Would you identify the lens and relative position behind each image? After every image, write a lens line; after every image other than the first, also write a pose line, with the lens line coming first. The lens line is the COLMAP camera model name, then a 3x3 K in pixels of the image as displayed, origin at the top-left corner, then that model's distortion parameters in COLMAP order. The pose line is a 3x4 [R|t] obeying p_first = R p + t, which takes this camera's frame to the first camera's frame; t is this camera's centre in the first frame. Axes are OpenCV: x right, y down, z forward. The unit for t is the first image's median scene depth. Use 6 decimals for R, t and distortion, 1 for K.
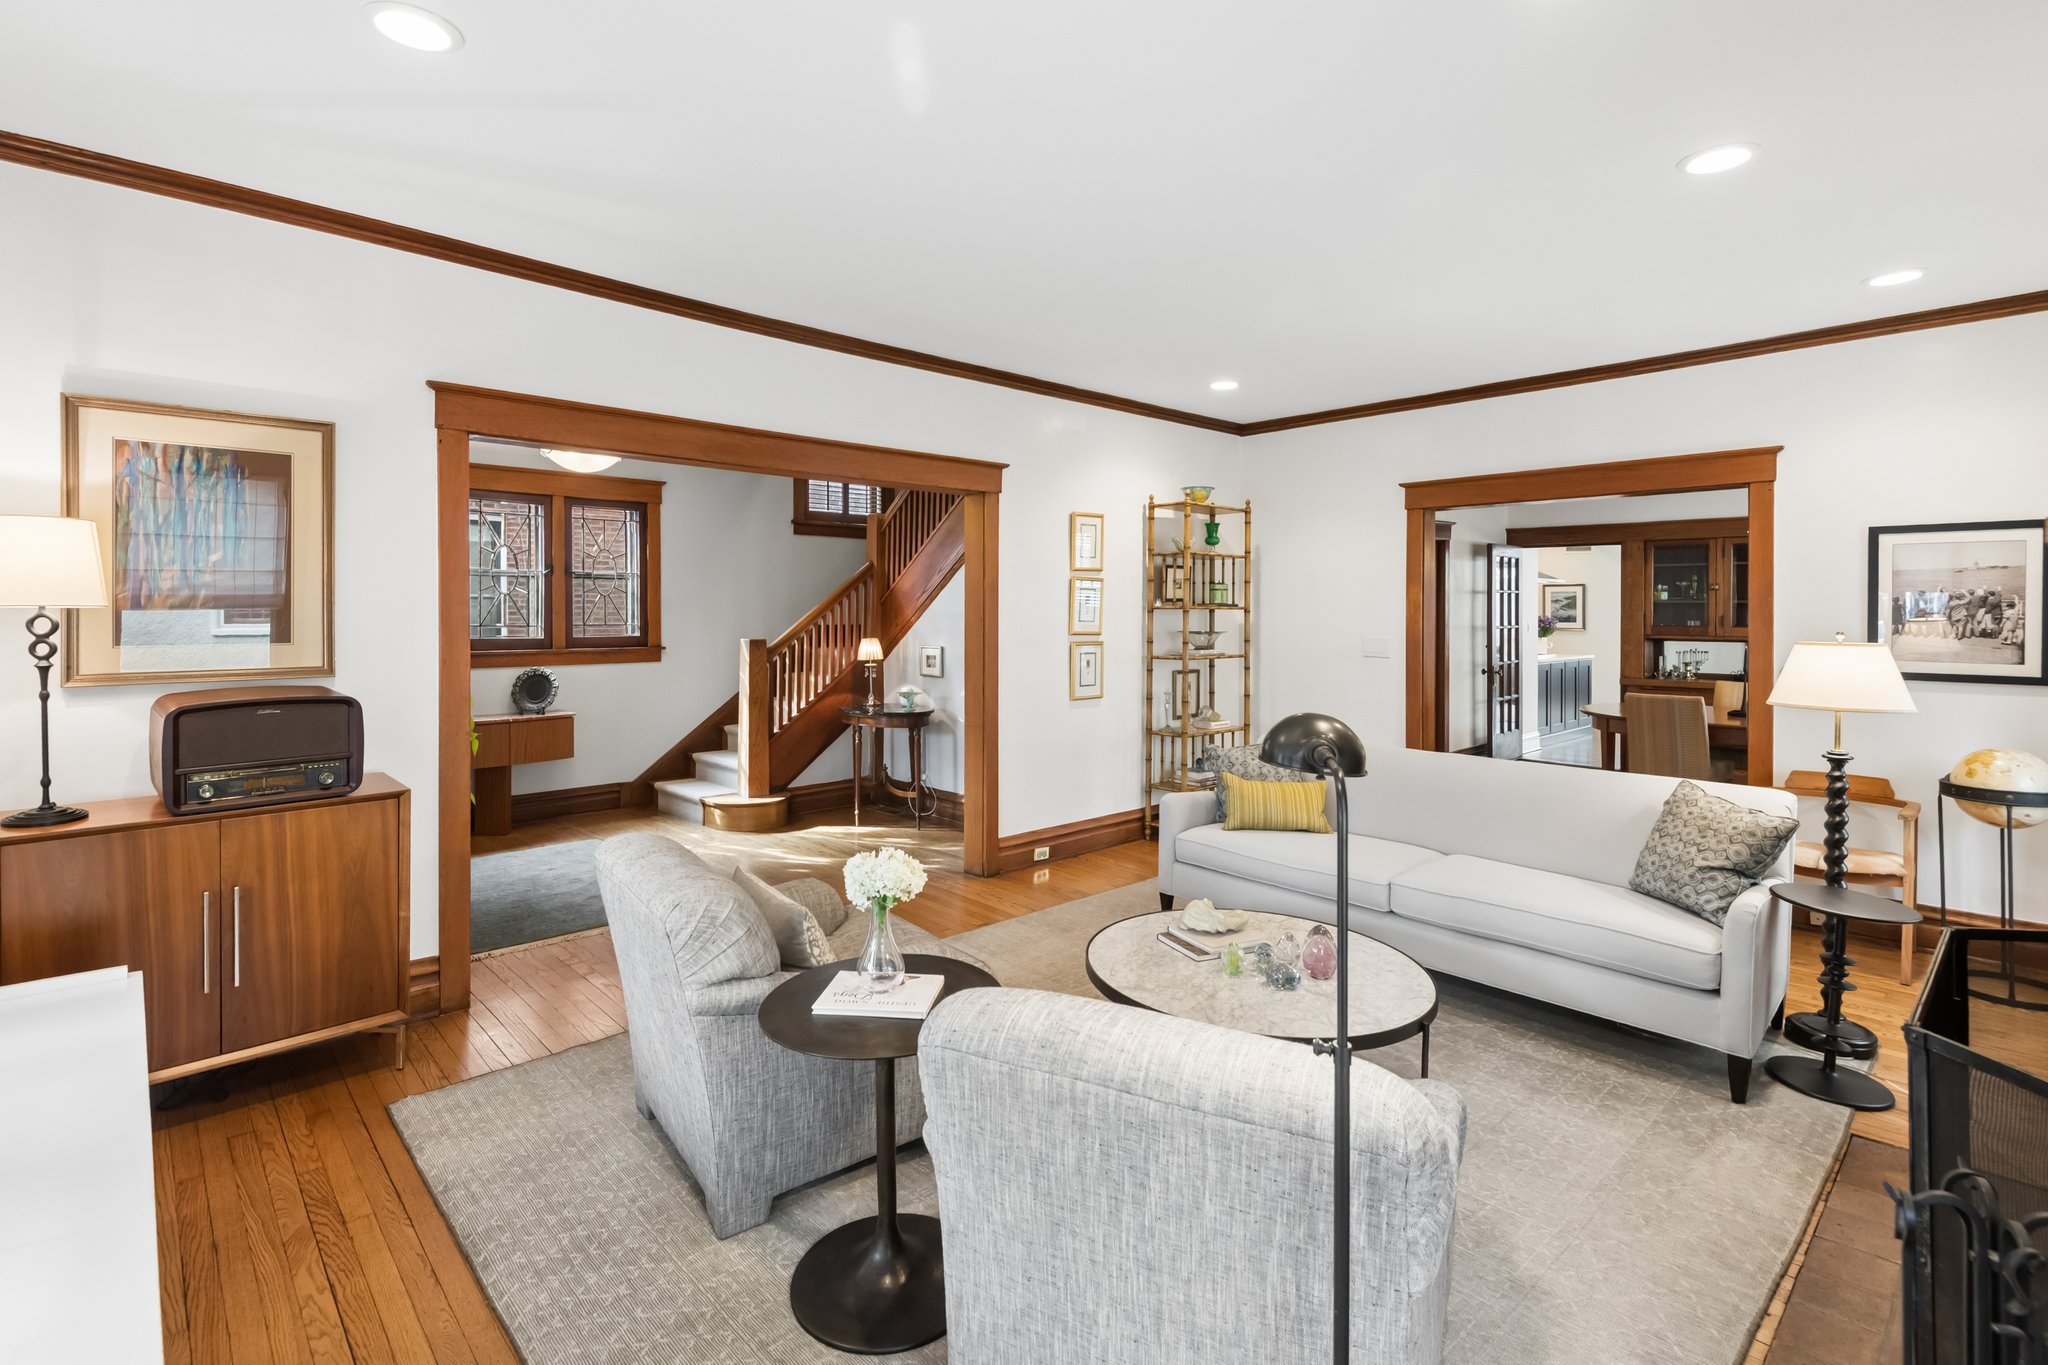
lens RADIAL K [[935.2, 0, 1023.7], [0, 935.2, 616.4], [0, 0, 1]] dist [0.017187, -0.000160]
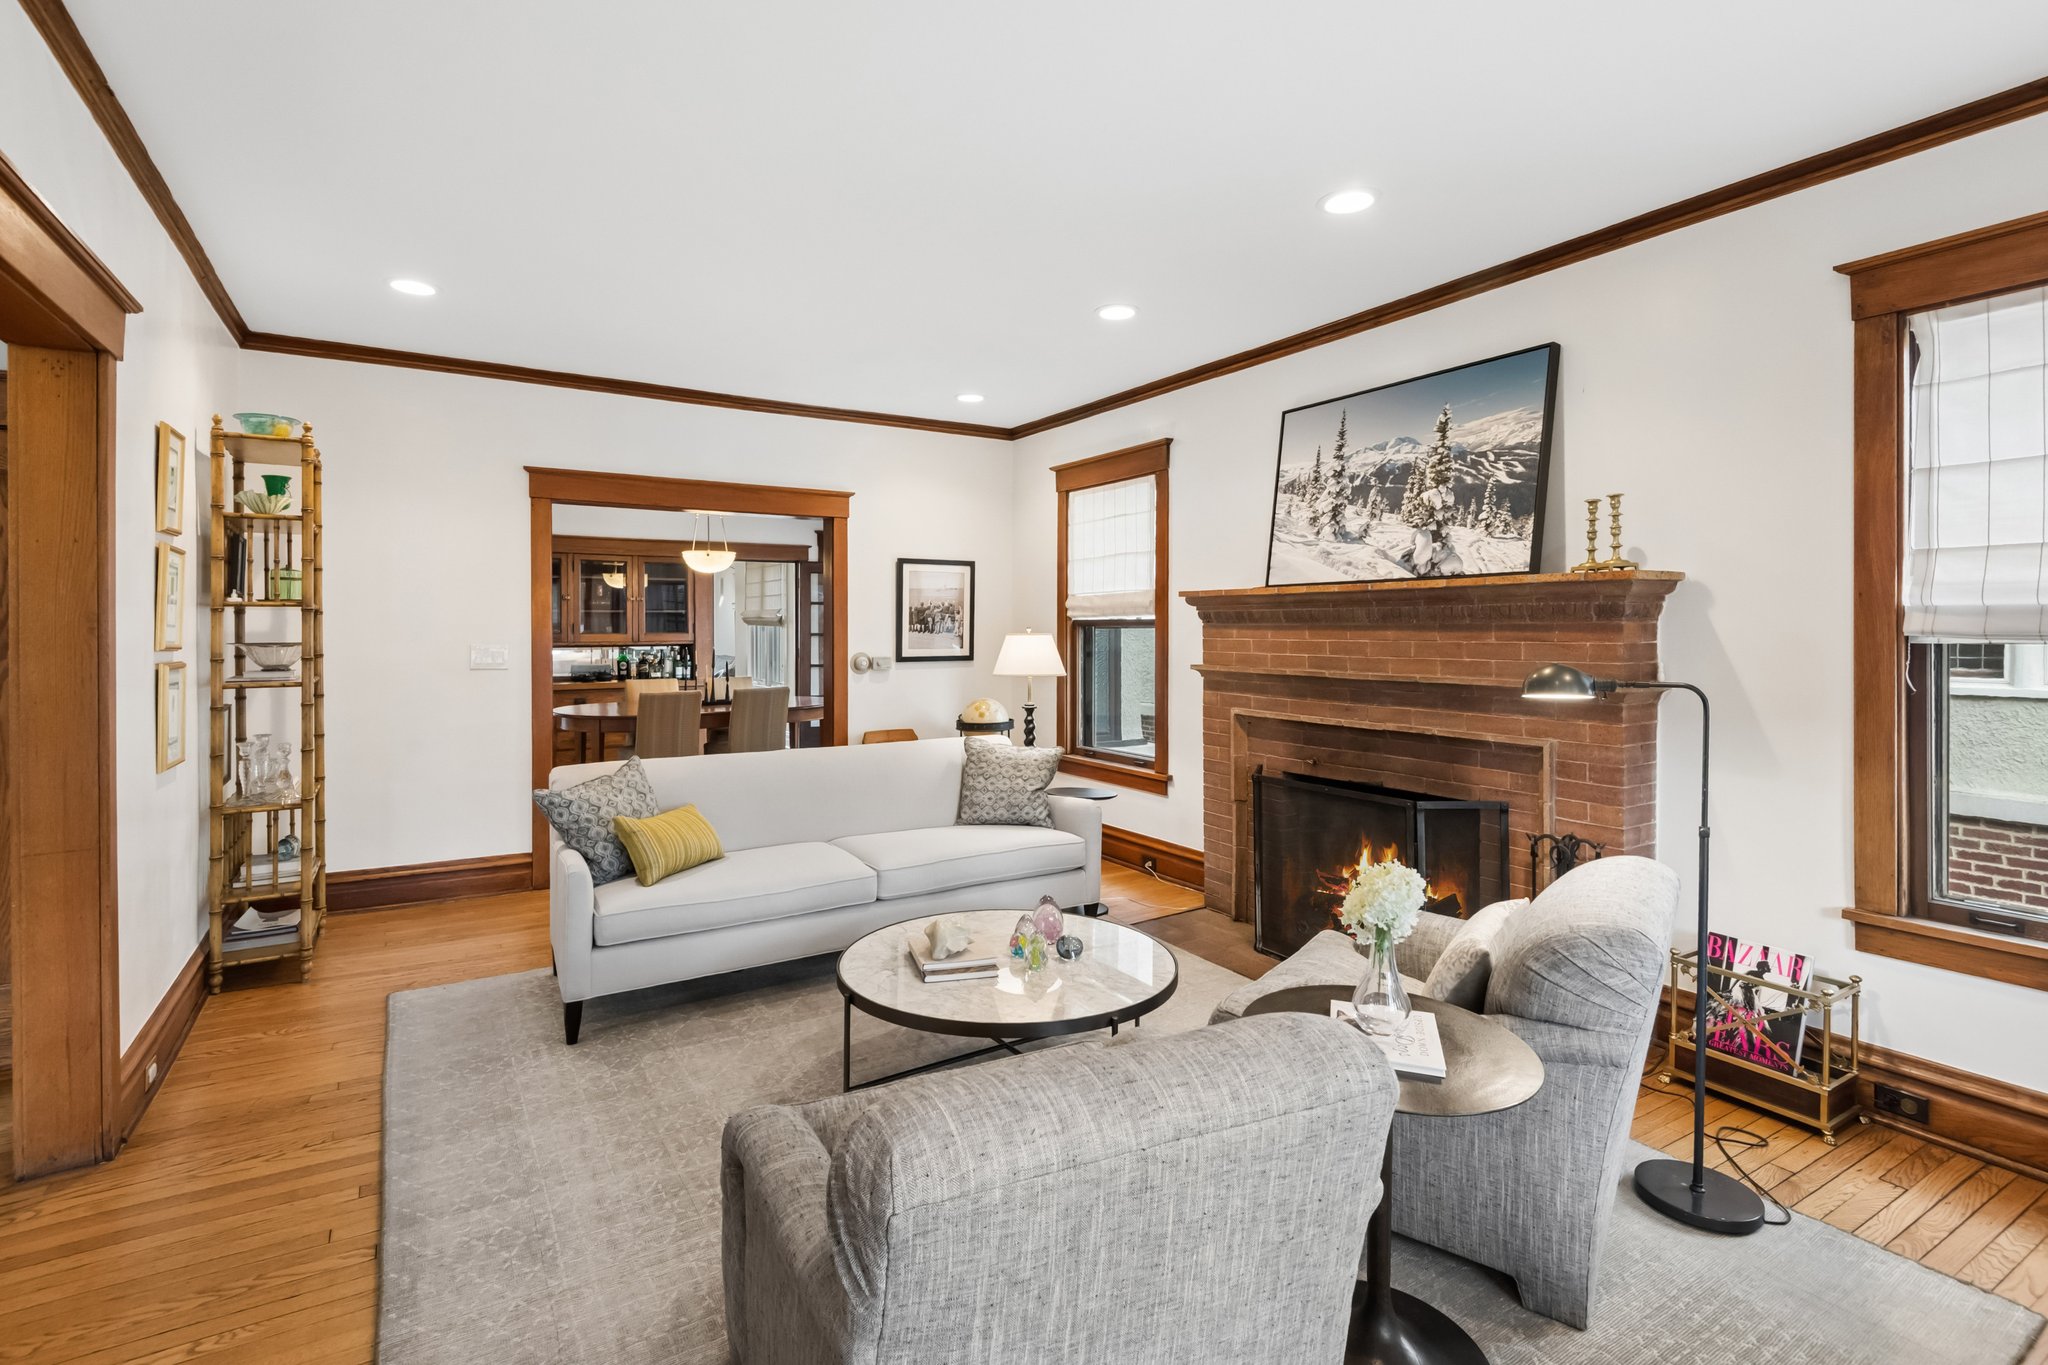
lens RADIAL K [[942.2, 0, 1018.7], [0, 942.2, 629.7], [0, 0, 1]] dist [0.000050, -0.000118]
pose [[0.198310, -0.004550, 0.980129, -0.242834], [0.006378, 0.999974, 0.003352, 0.006052], [-0.980119, 0.005586, 0.198334, 0.262775]]
